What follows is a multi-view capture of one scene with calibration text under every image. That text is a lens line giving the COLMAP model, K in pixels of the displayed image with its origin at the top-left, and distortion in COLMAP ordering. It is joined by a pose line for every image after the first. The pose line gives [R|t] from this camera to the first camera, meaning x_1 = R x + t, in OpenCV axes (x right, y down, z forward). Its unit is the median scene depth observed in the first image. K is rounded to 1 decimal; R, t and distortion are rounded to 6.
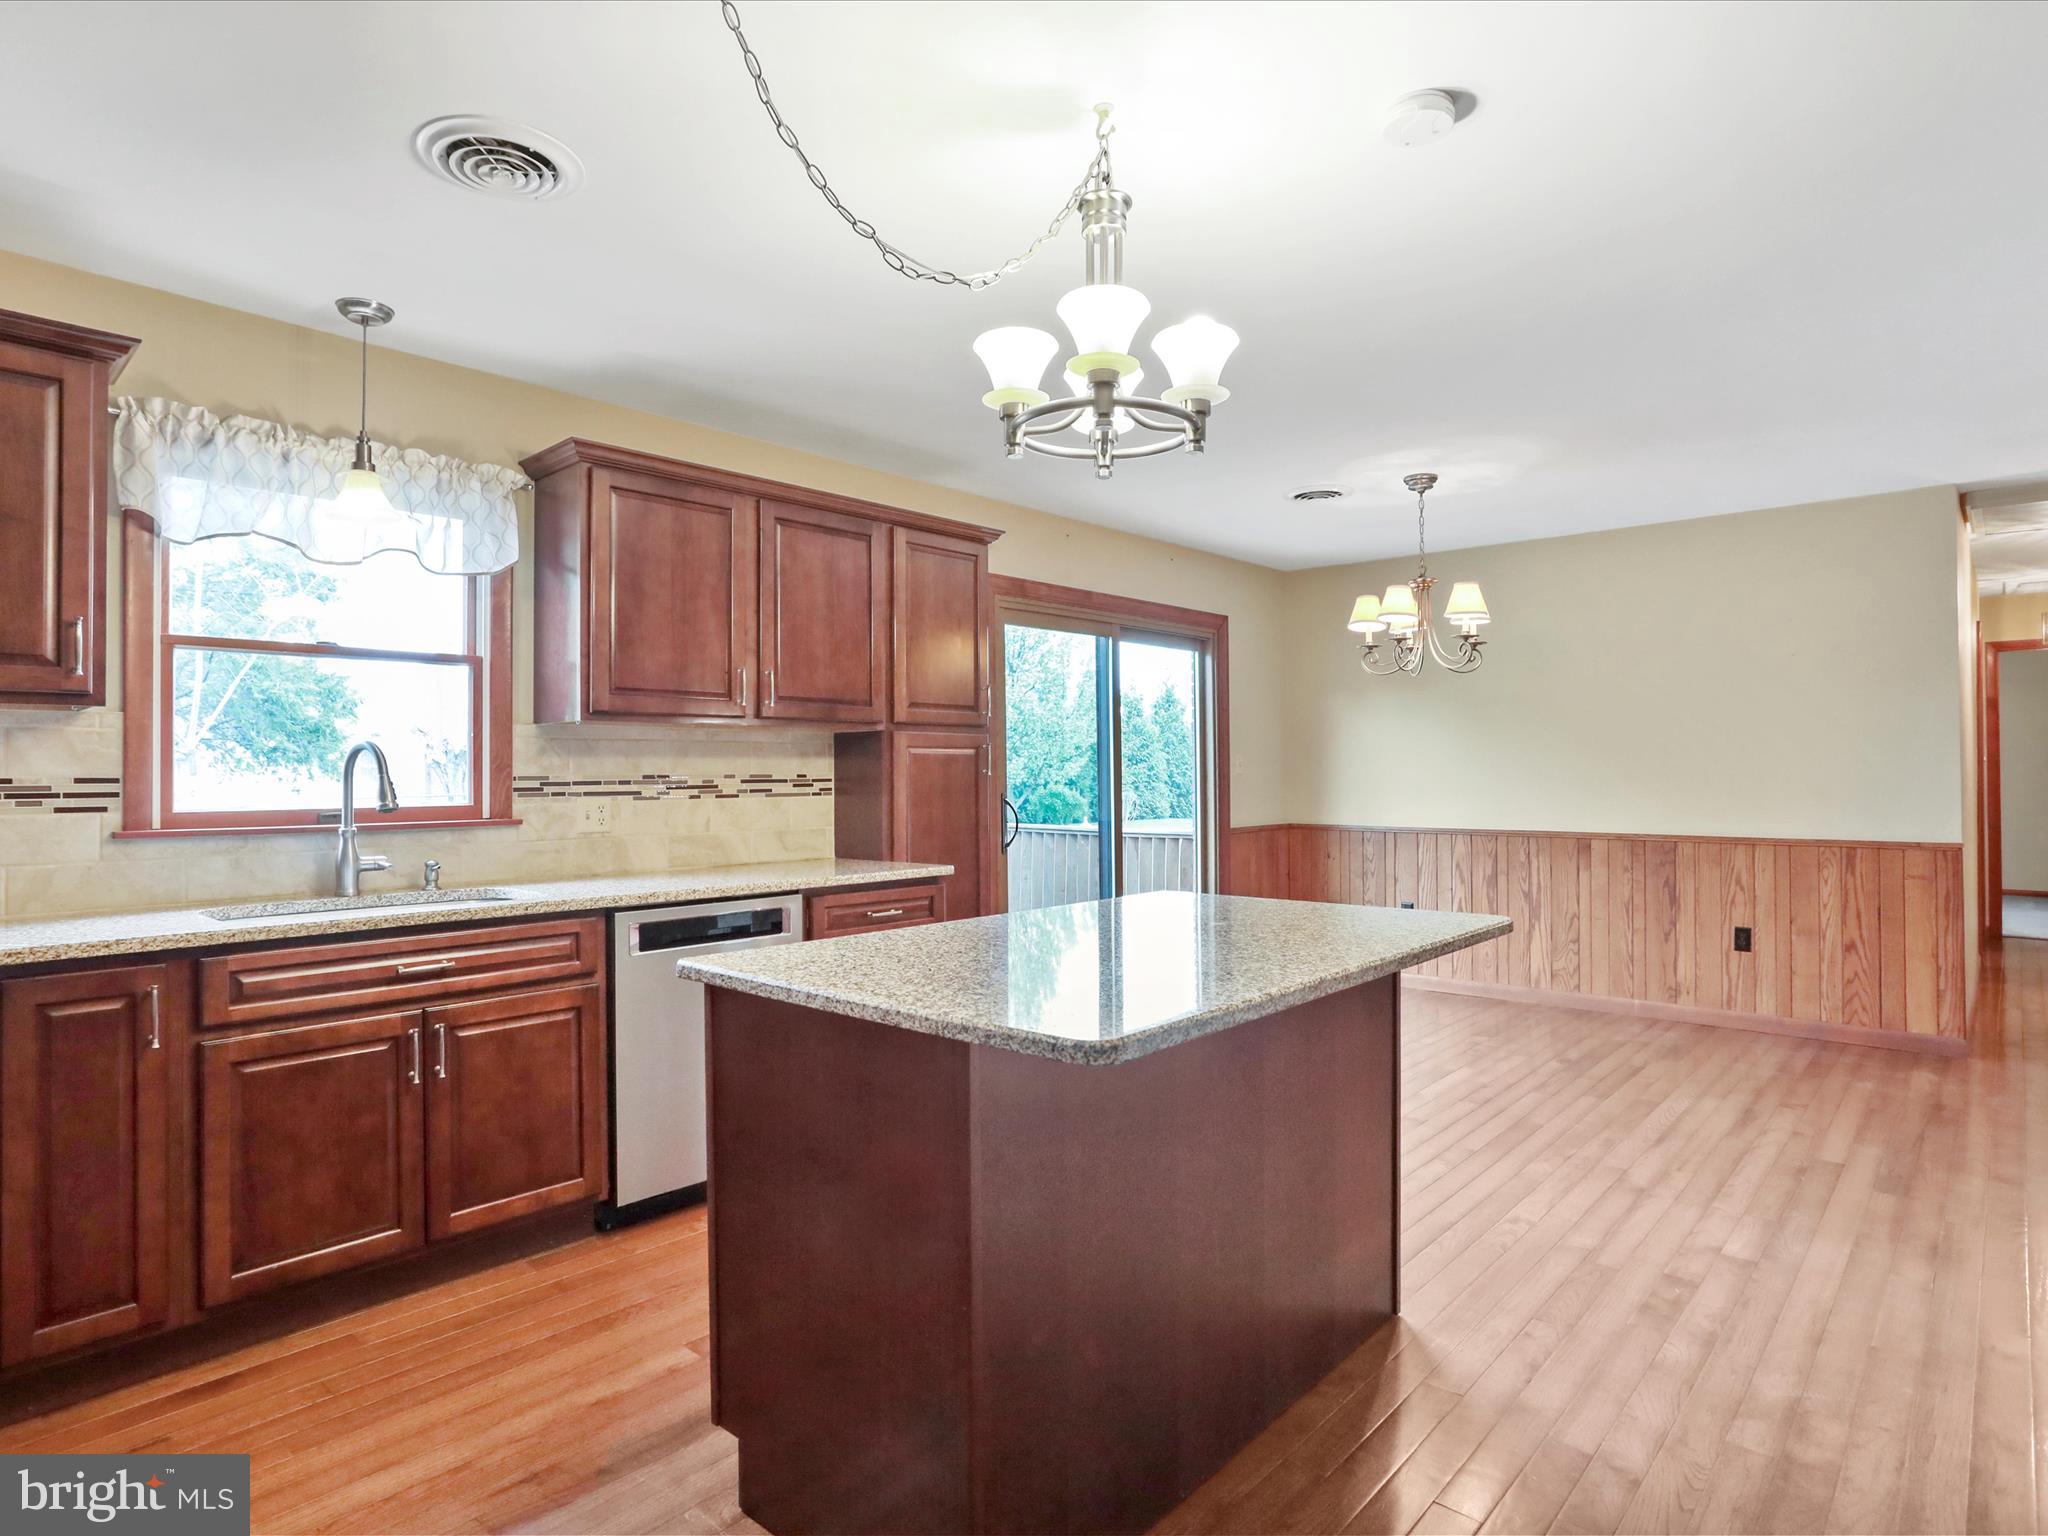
lens RADIAL K [[1120.1, 0, 1017.8], [0, 1120.1, 754.6], [0, 0, 1]] dist [-0.058259, 0.033359]
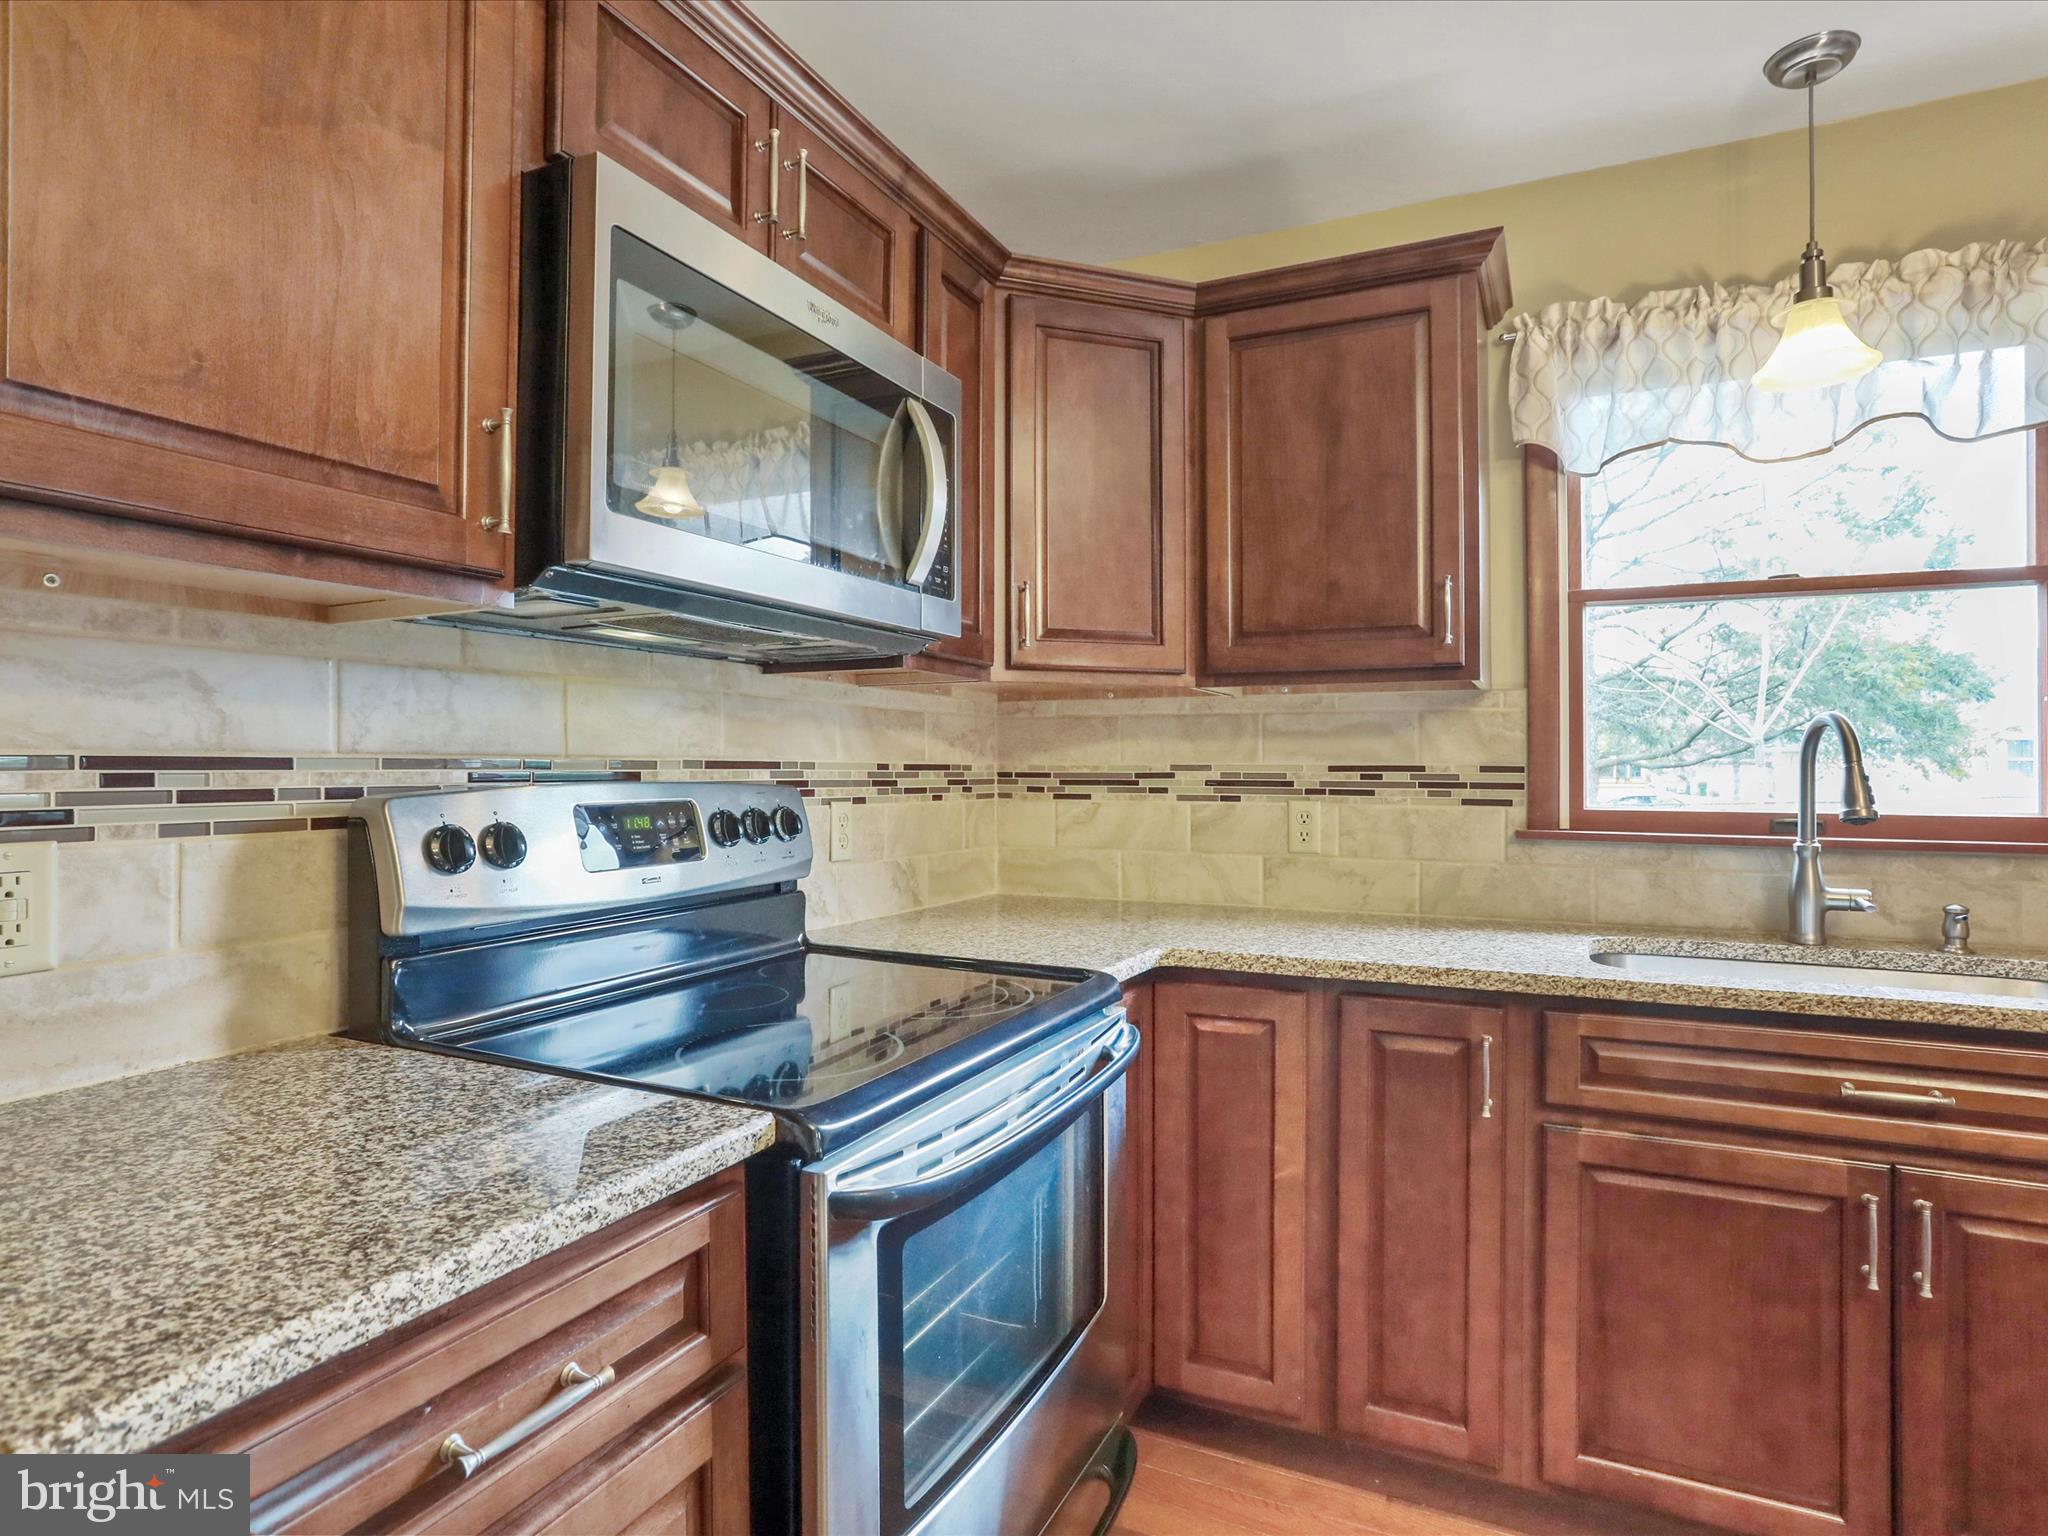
lens RADIAL K [[1120.1, 0, 1017.8], [0, 1120.1, 754.6], [0, 0, 1]] dist [-0.058259, 0.033359]
pose [[0.288582, -0.002243, -0.957453, -0.101024], [0.009219, 0.999957, 0.000436, 0.007349], [0.957411, -0.008953, 0.288590, 0.333836]]
